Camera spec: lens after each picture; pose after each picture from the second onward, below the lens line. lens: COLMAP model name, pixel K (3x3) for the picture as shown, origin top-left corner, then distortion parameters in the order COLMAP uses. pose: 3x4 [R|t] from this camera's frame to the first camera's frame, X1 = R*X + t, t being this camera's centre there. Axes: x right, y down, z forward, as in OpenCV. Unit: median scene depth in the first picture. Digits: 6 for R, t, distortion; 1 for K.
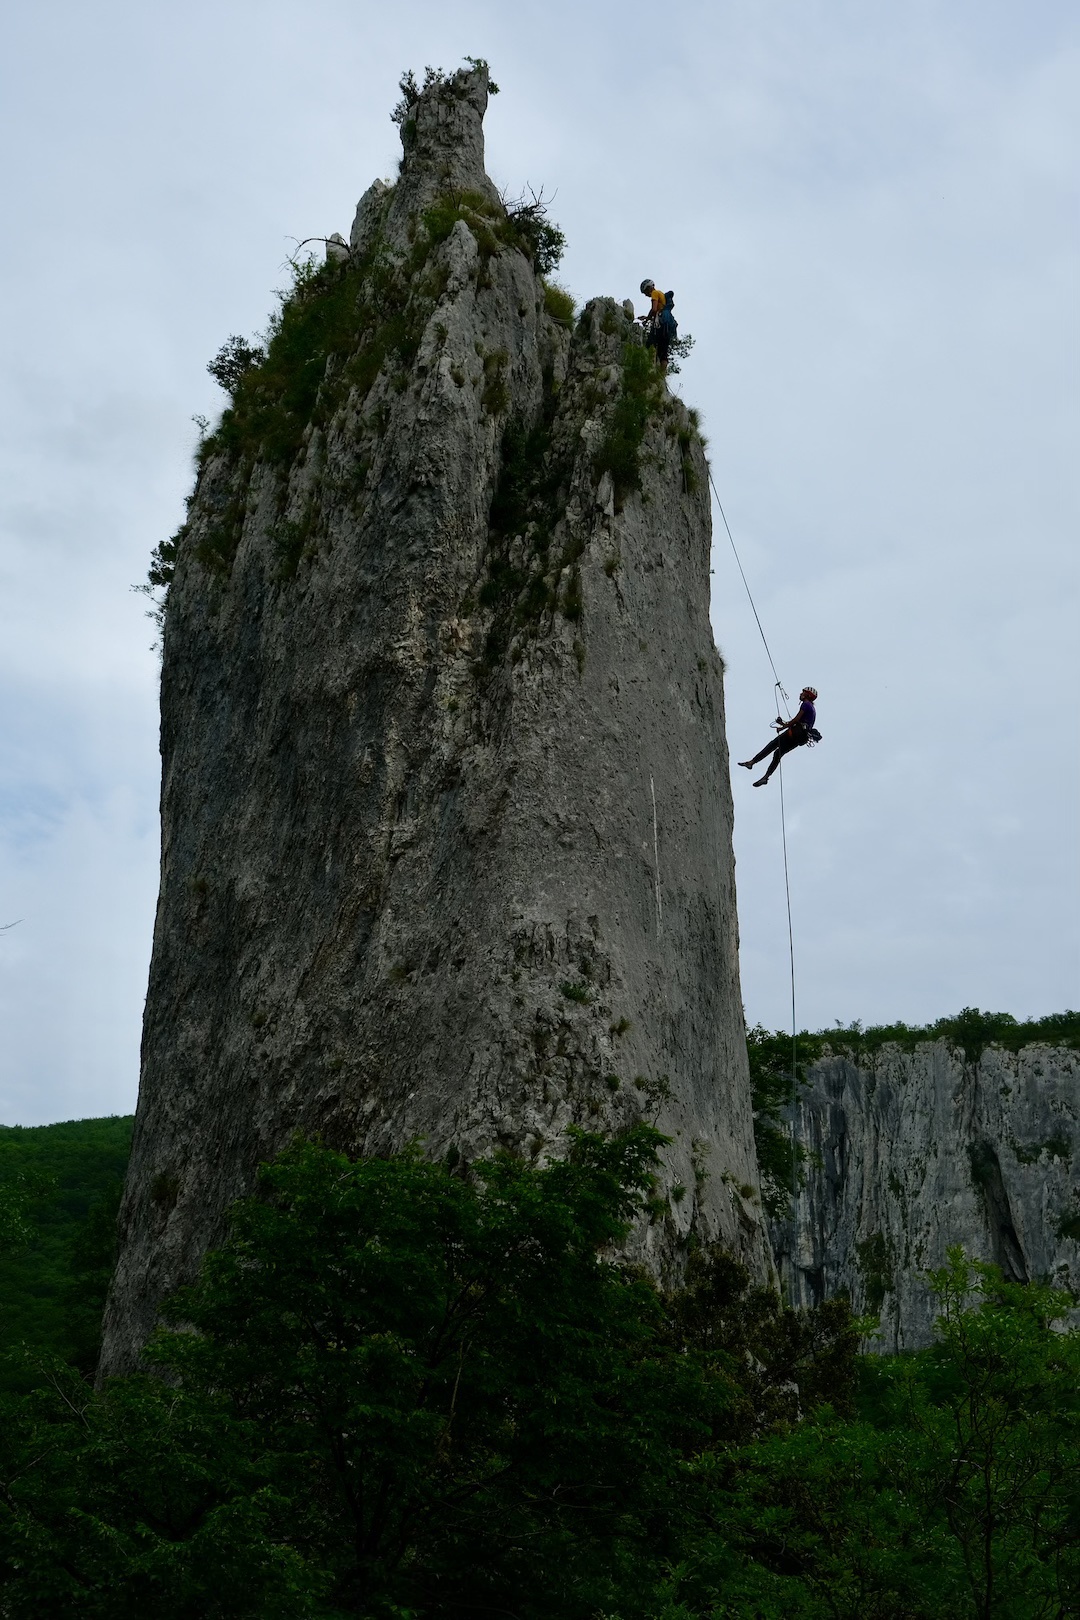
lens RADIAL K [[4934.4, 0, 540.0], [0, 4934.4, 810.0], [0, 0, 1]] dist [0.191072, 1.160998]
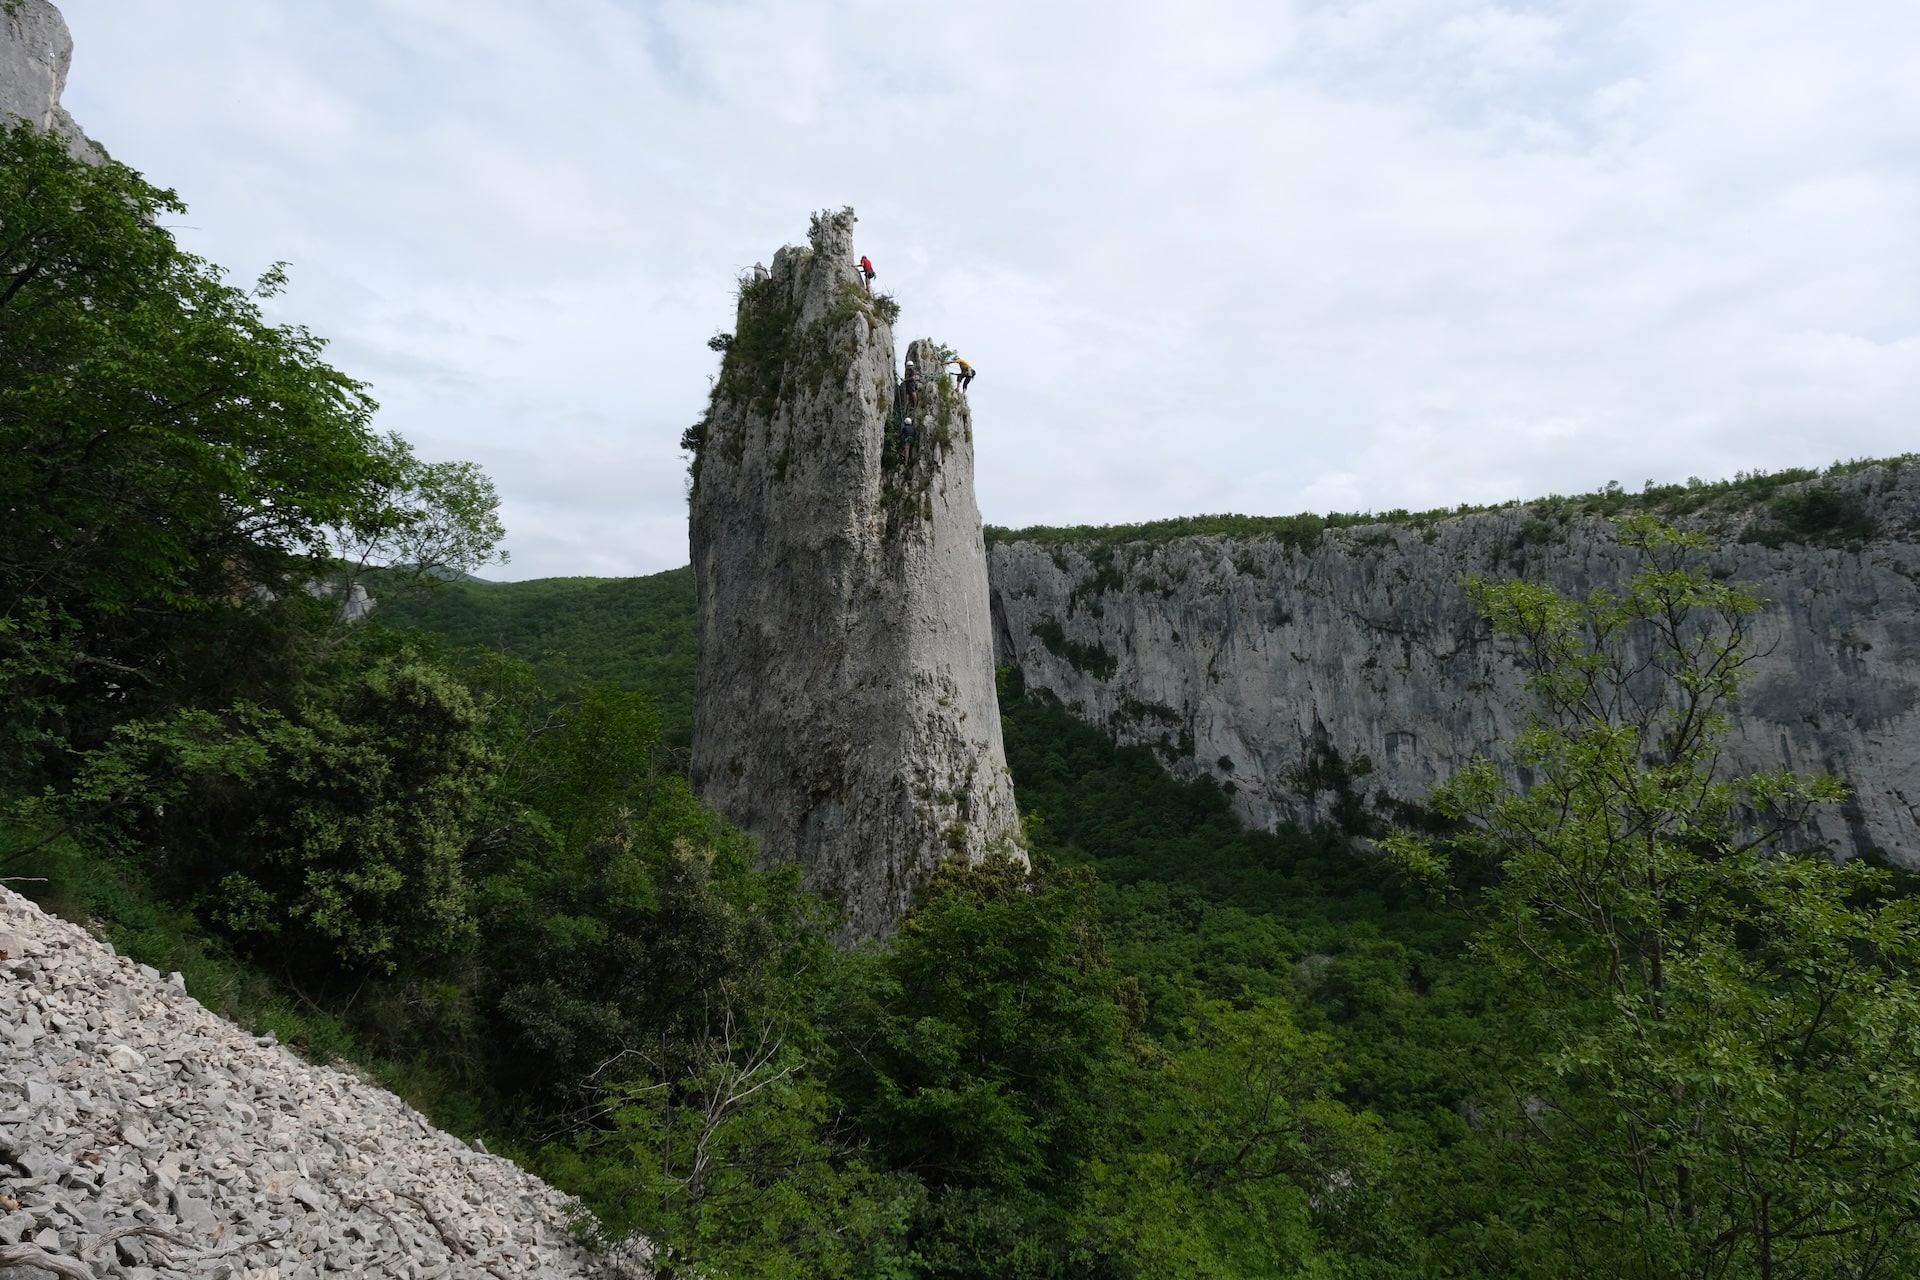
lens RADIAL K [[5848.1, 0, 960.0], [0, 5848.1, 640.0], [0, 0, 1]] dist [0.191072, 1.160998]
pose [[0.935930, -0.099086, 0.337961, -0.850777], [-0.063056, 0.896956, 0.437600, -1.112050], [-0.346496, -0.430873, 0.833240, -1.172779]]
